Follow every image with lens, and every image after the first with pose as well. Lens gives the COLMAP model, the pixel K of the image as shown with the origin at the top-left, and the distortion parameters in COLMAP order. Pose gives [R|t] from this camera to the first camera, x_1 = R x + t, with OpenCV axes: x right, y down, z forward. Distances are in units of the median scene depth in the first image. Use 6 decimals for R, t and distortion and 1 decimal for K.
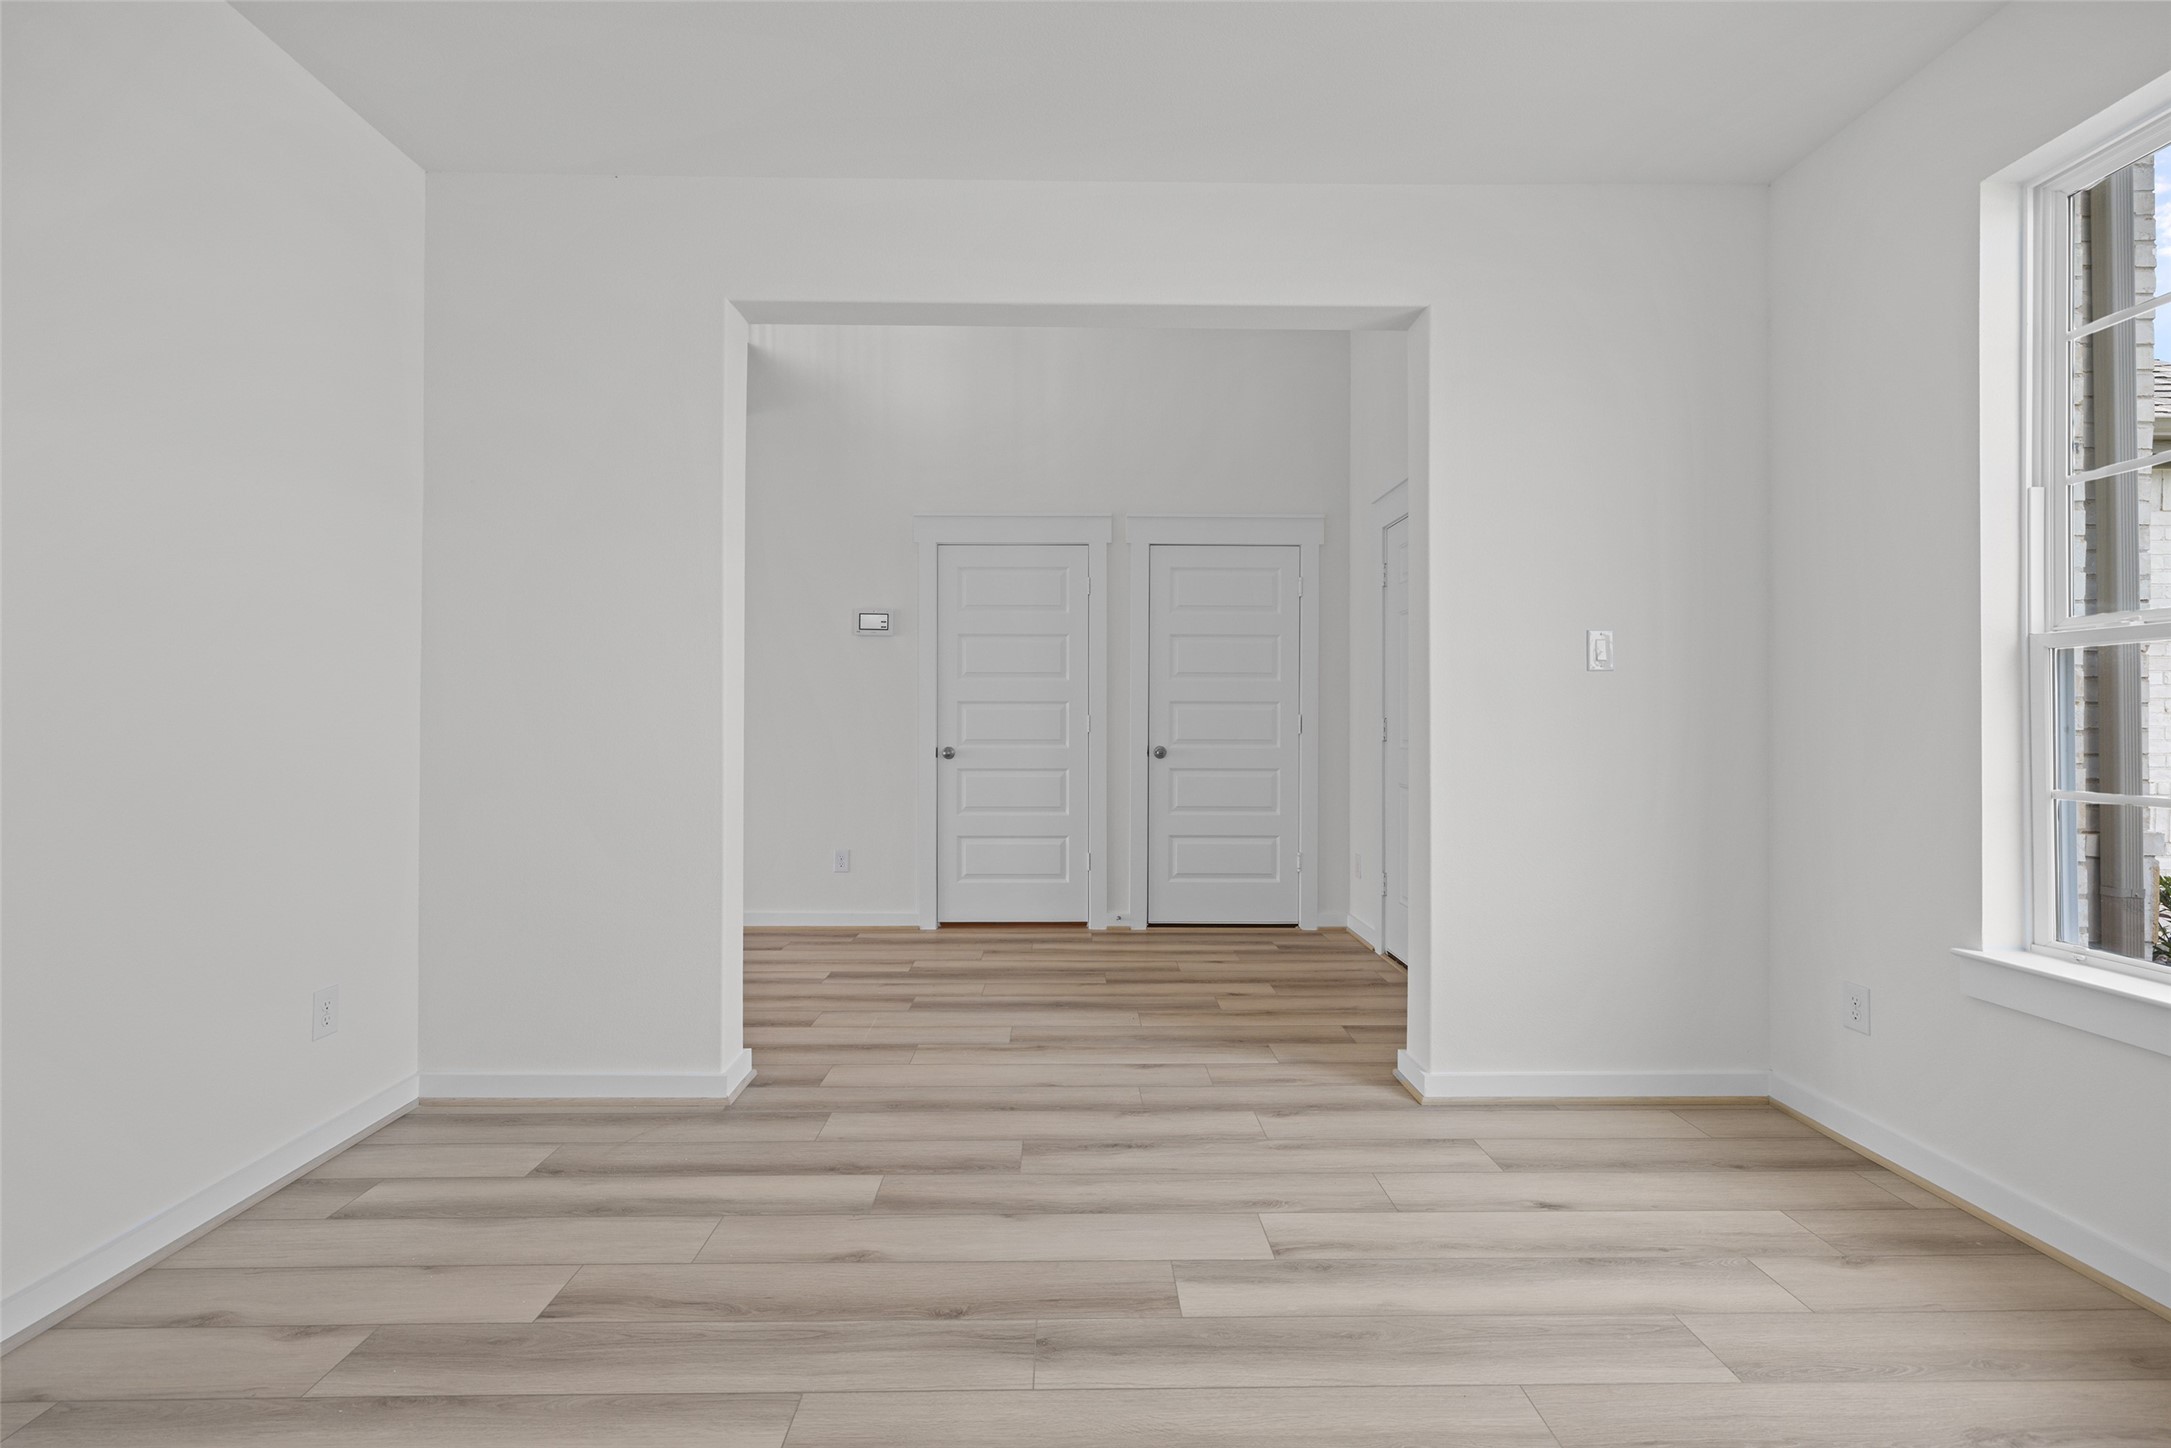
lens RADIAL K [[915.5, 0, 1088.6], [0, 915.5, 716.9], [0, 0, 1]] dist [0.002578, 0.000279]
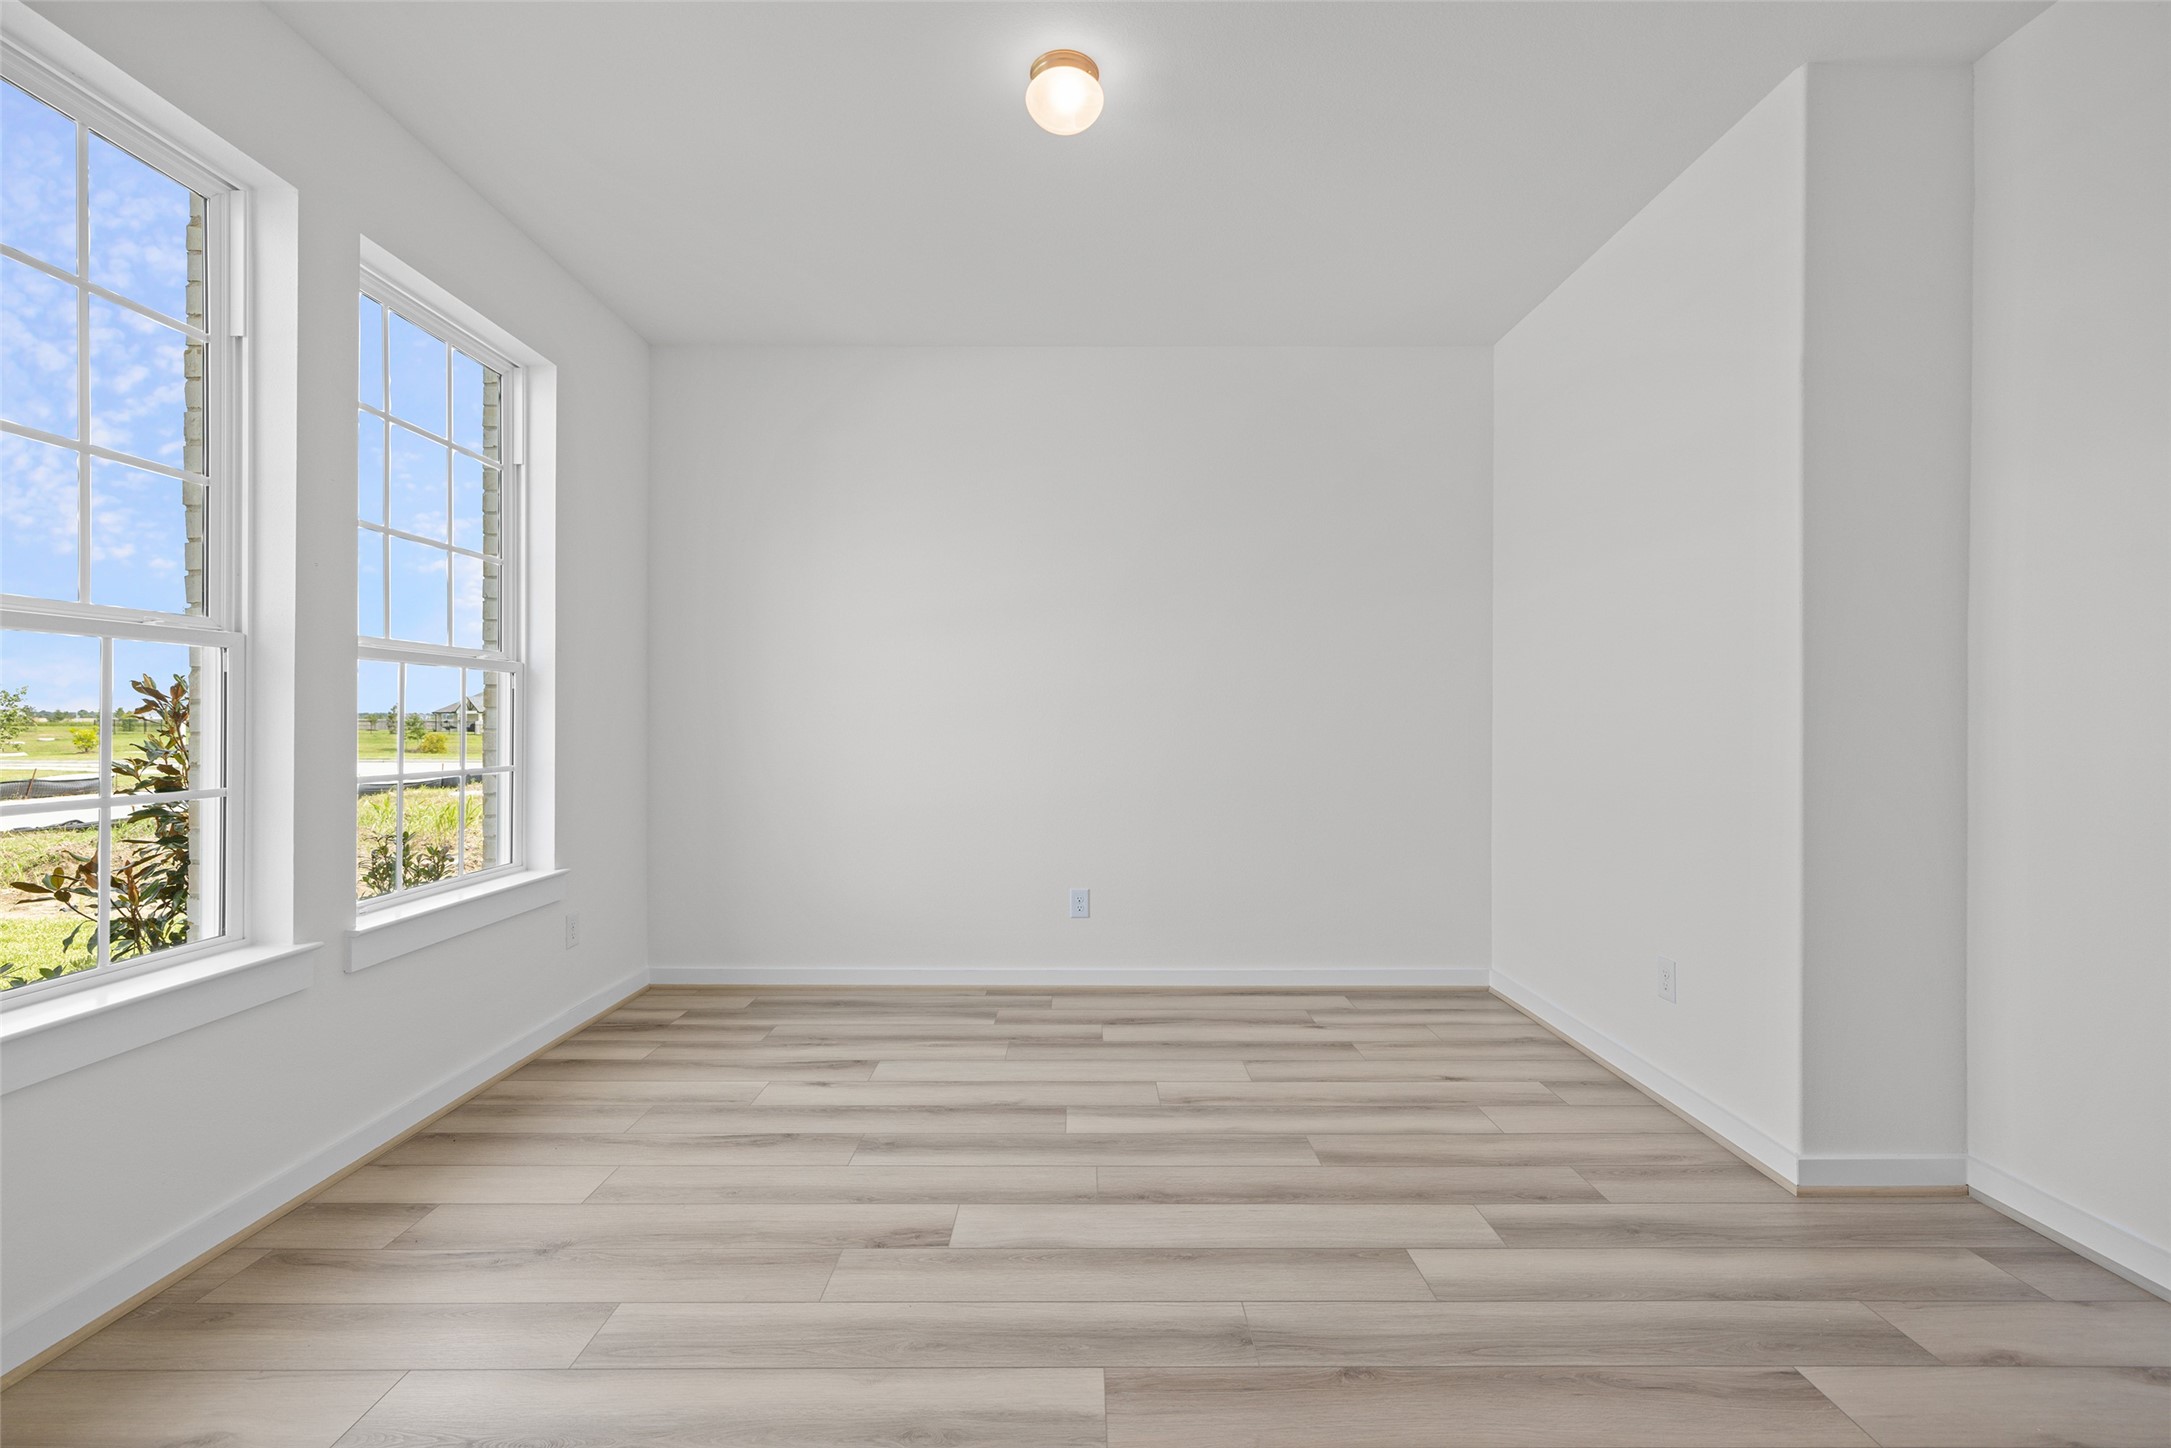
lens RADIAL K [[915.5, 0, 1080.2], [0, 915.5, 721.8], [0, 0, 1]] dist [0.002578, 0.000279]
pose [[-0.999723, -0.005281, 0.022923, 0.113880], [-0.005270, 0.999986, 0.000523, -0.001303], [-0.022926, 0.000402, -0.999737, 2.027782]]
